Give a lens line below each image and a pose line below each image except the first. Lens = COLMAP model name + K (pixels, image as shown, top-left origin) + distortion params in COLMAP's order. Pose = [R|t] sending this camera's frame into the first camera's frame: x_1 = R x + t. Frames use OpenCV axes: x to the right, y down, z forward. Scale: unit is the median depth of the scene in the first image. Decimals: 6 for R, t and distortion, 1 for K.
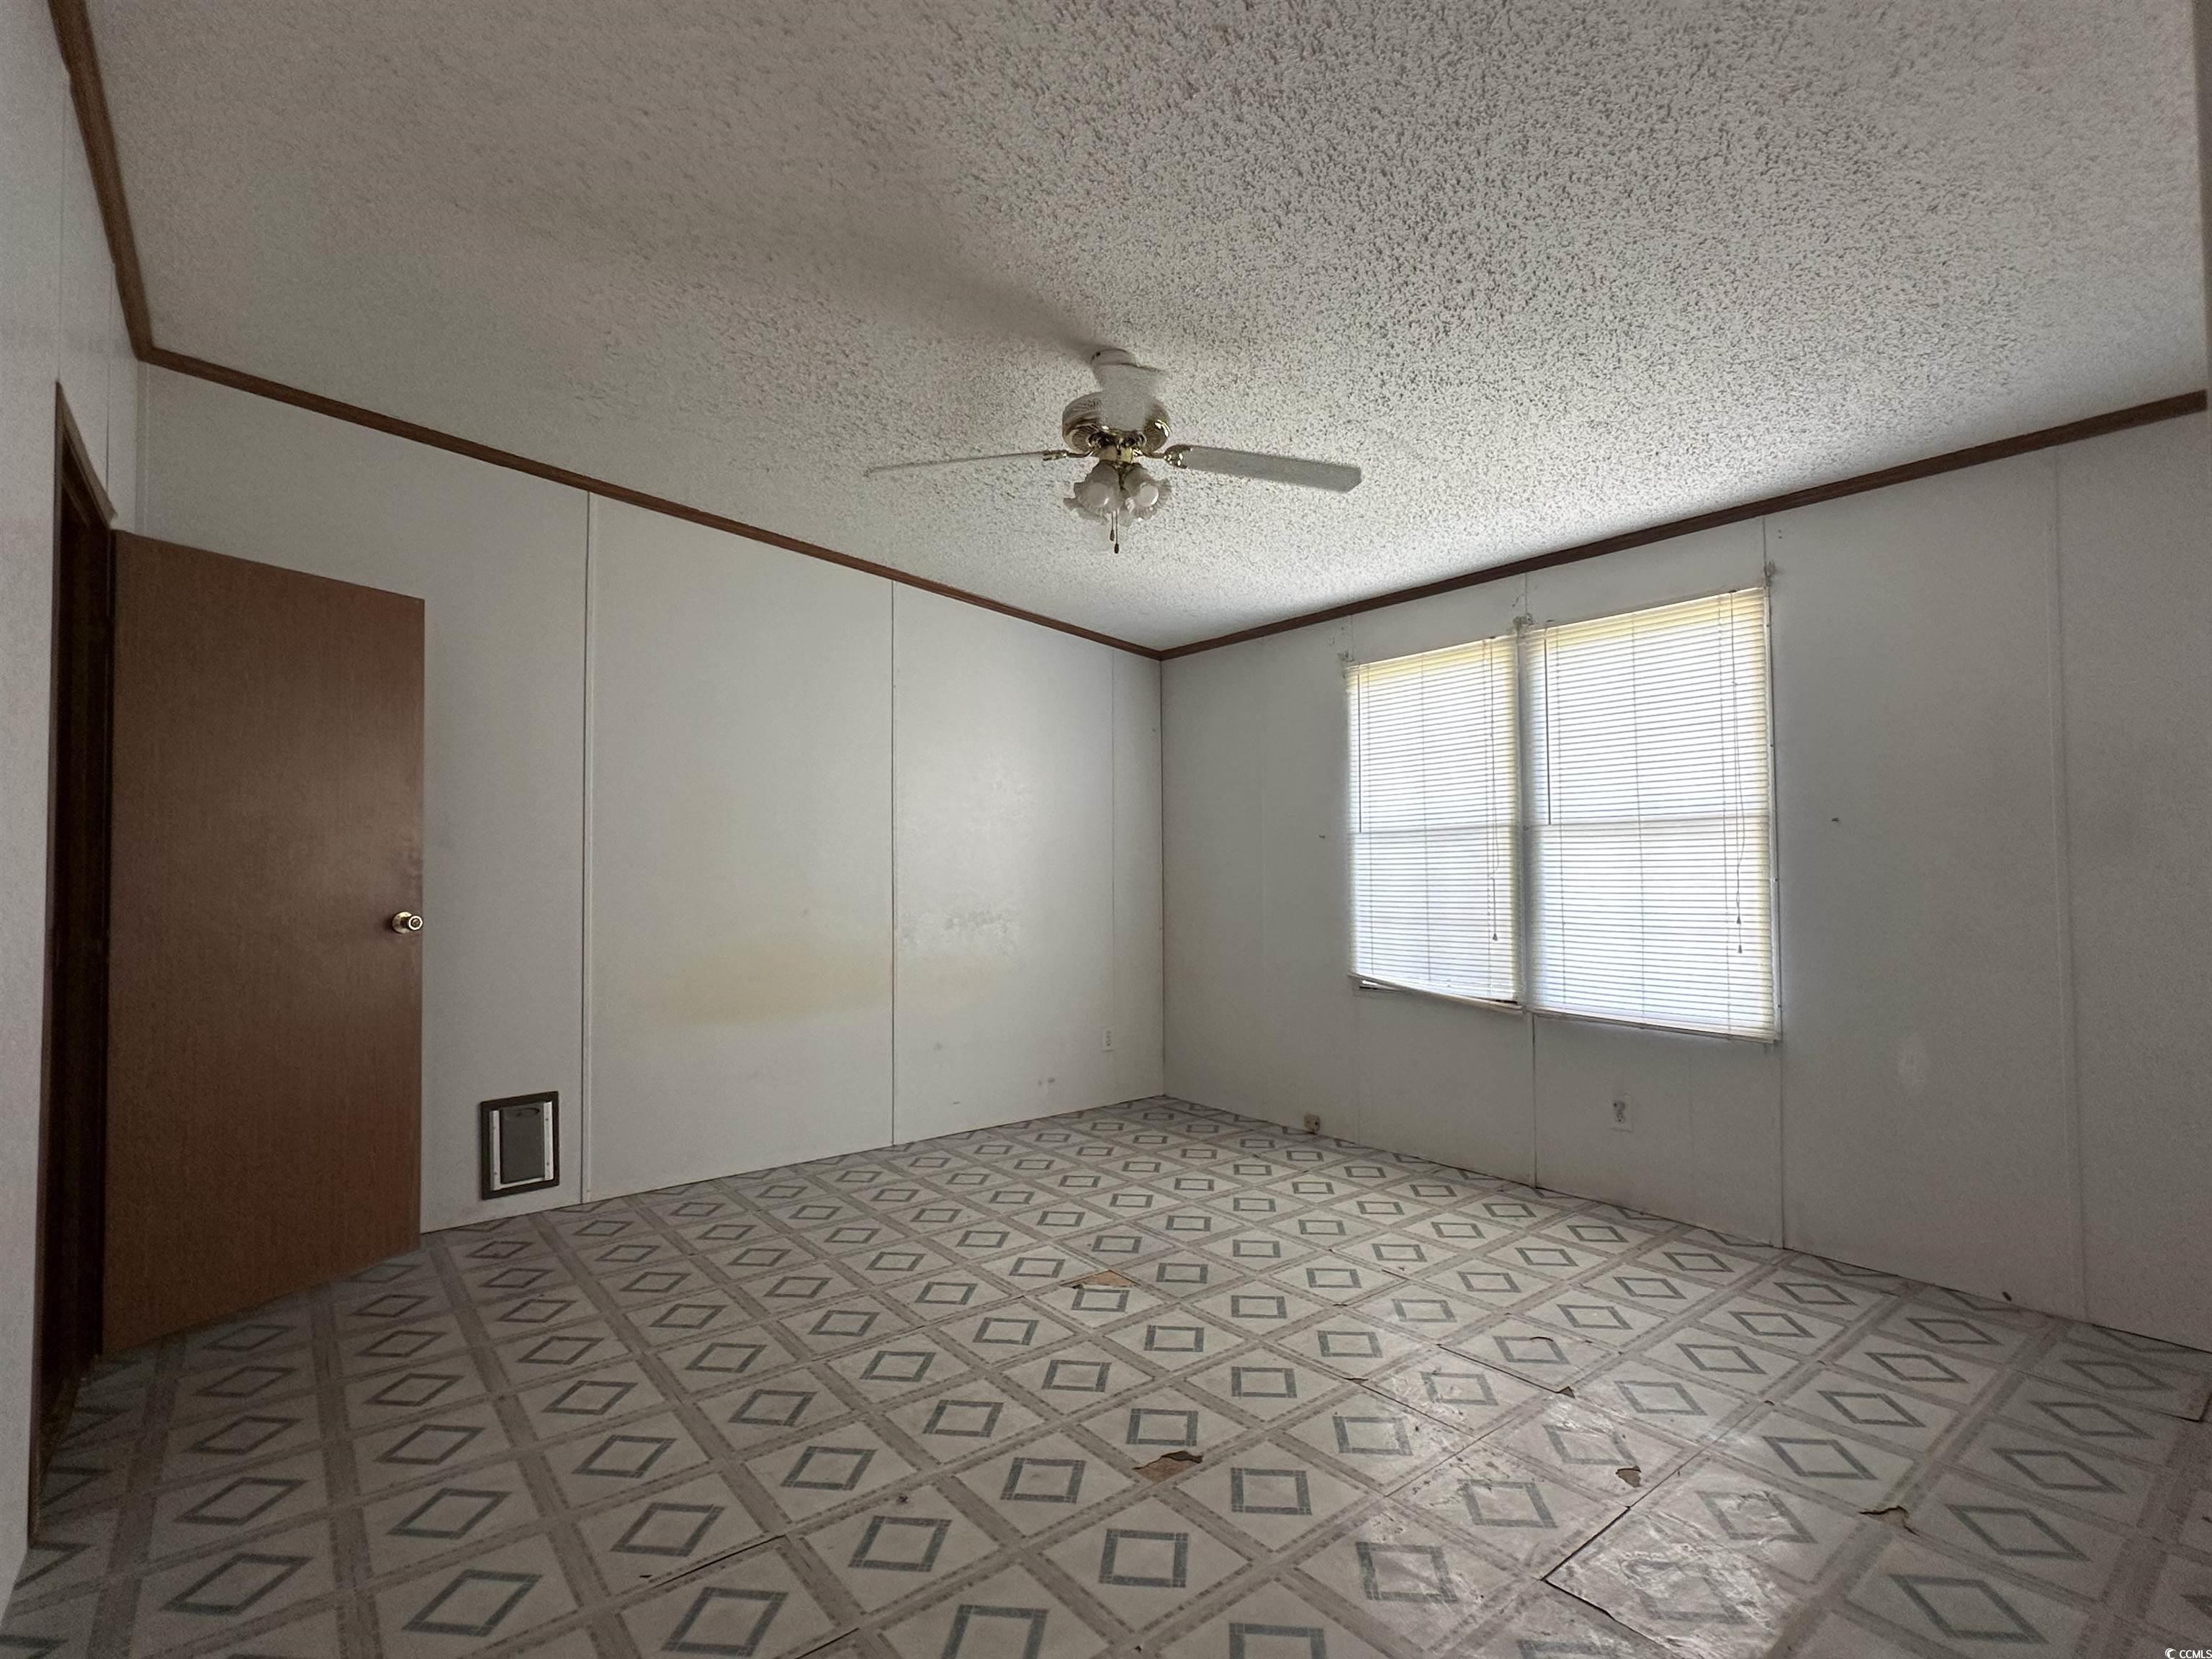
lens RADIAL K [[1067.0, 0, 1105.1], [0, 1067.0, 835.1], [0, 0, 1]] dist [-0.001294, -0.000575]
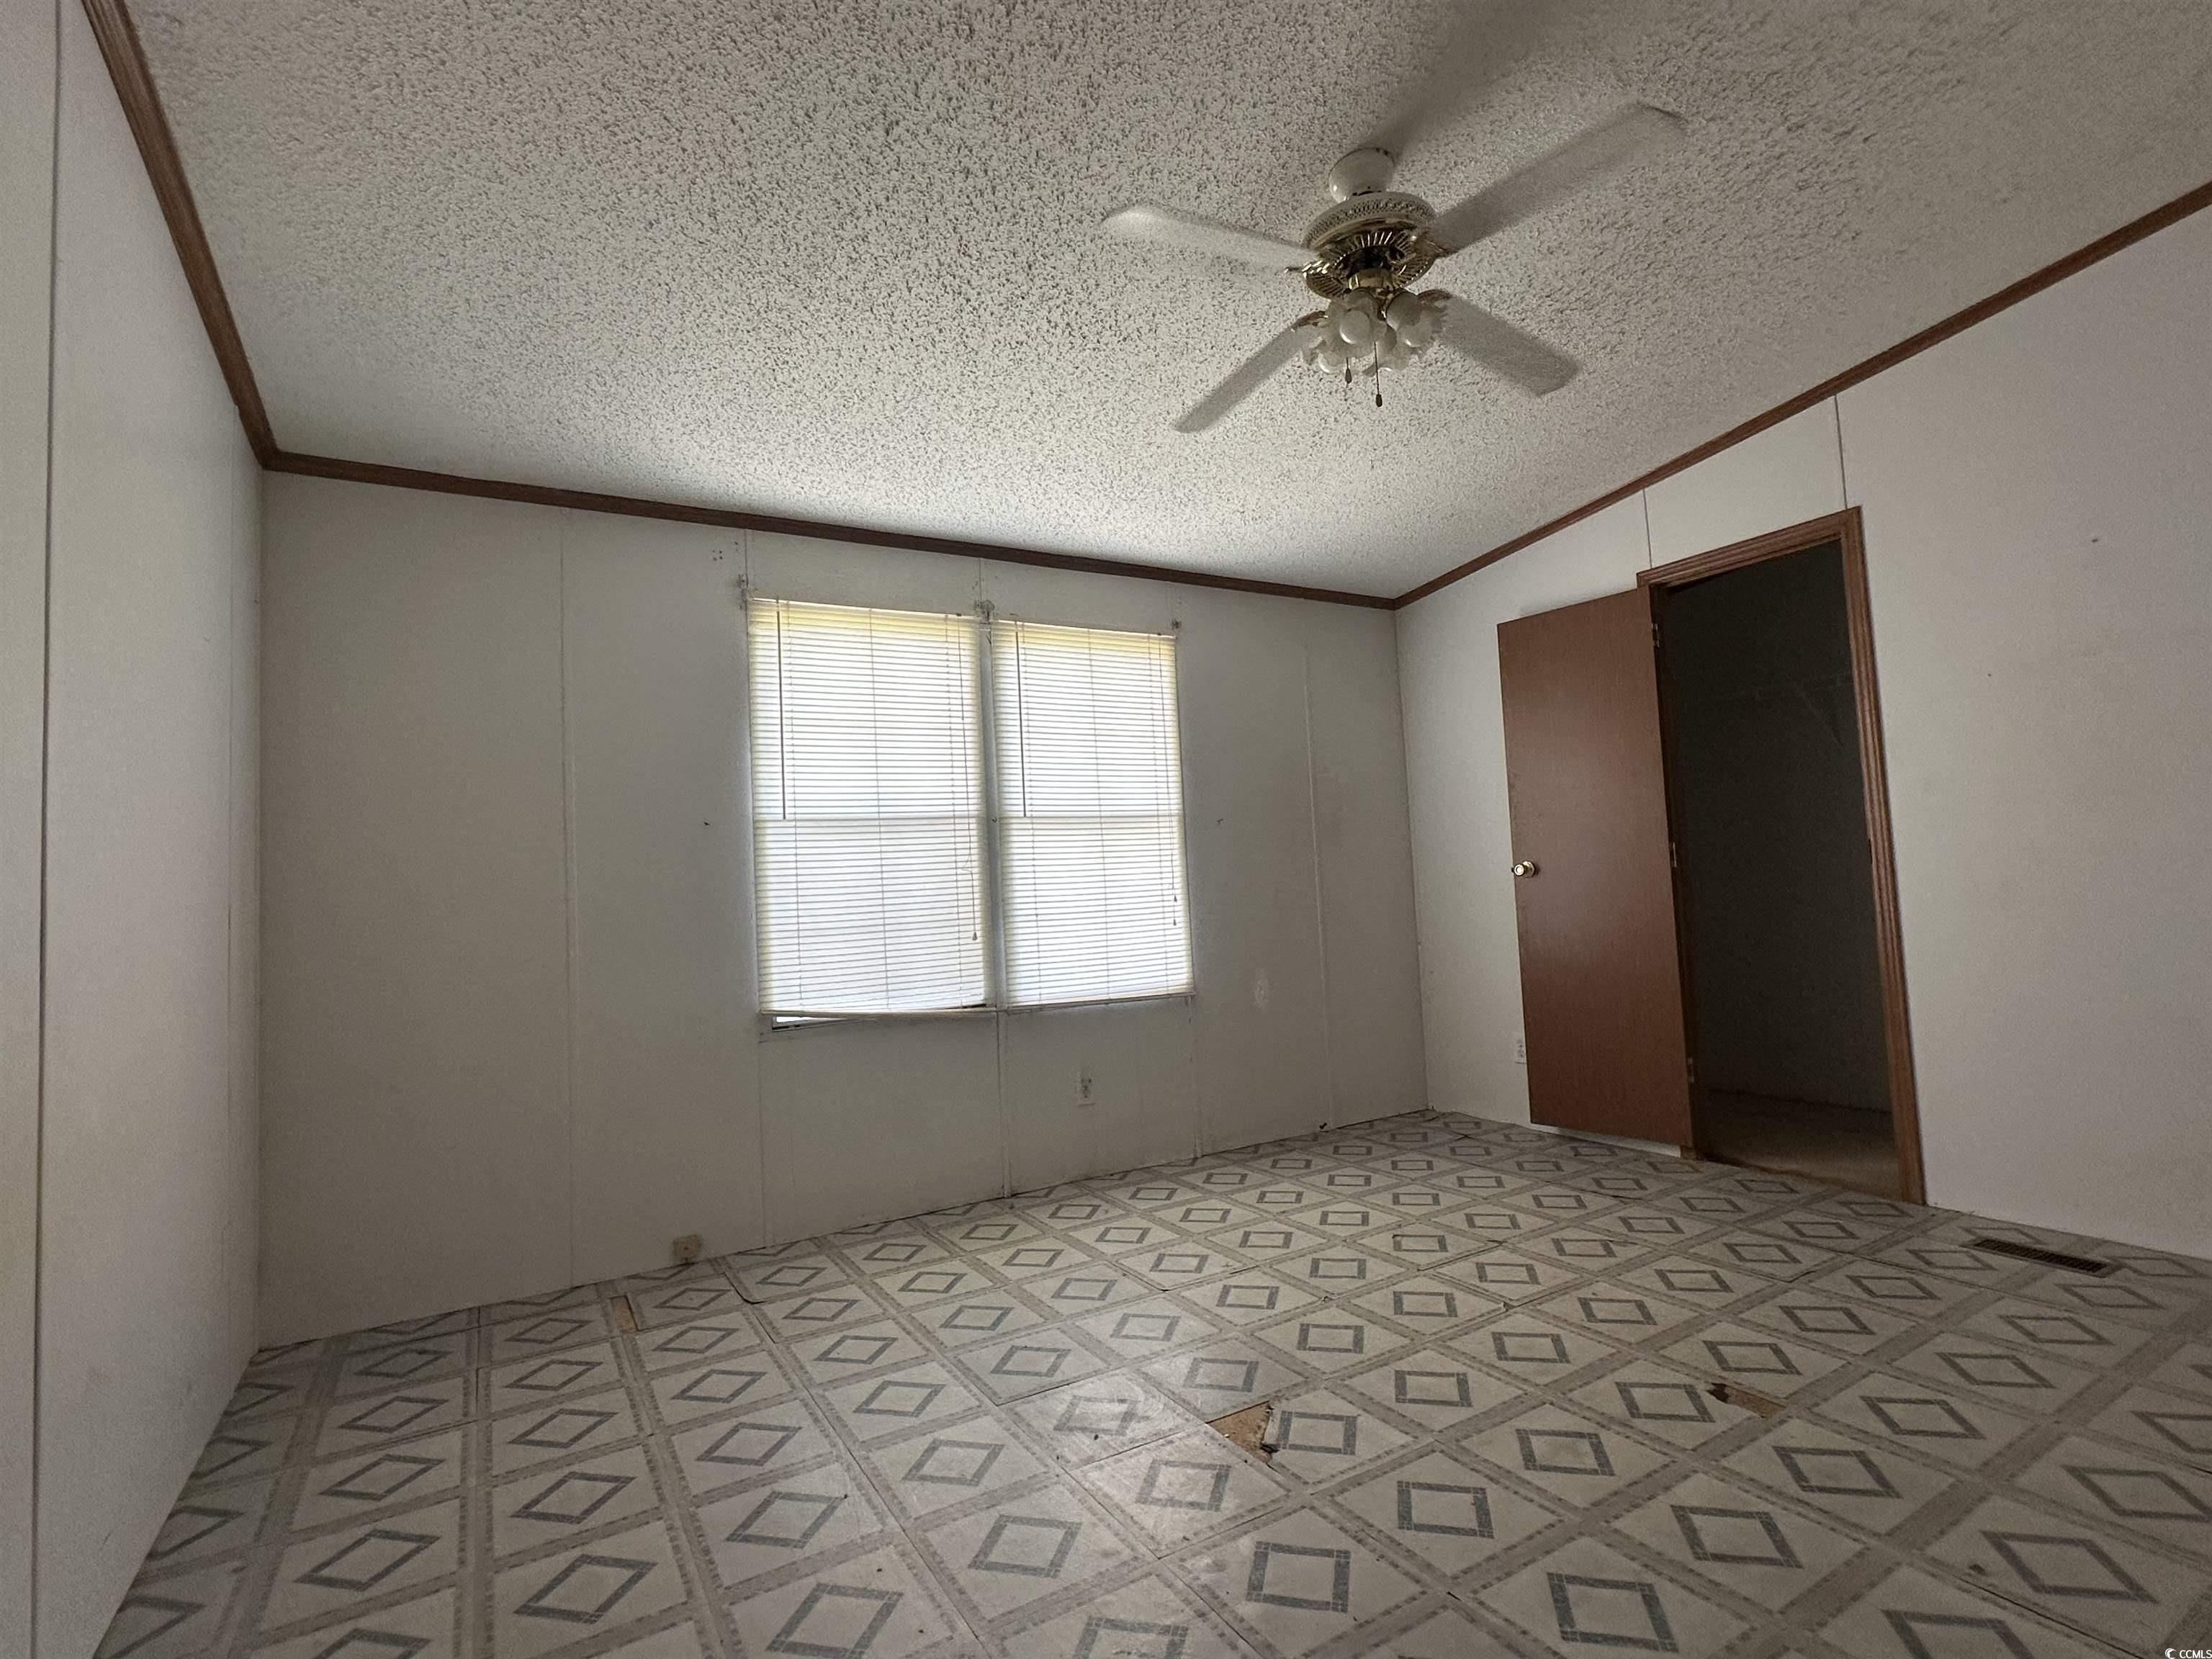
lens RADIAL K [[1067.0, 0, 1106.3], [0, 1067.0, 824.7], [0, 0, 1]] dist [-0.001294, -0.000575]
pose [[0.131698, 0.069259, 0.988867, -0.568784], [0.018969, 0.997198, -0.072369, 0.071914], [-0.991108, 0.028288, 0.130016, 0.805674]]
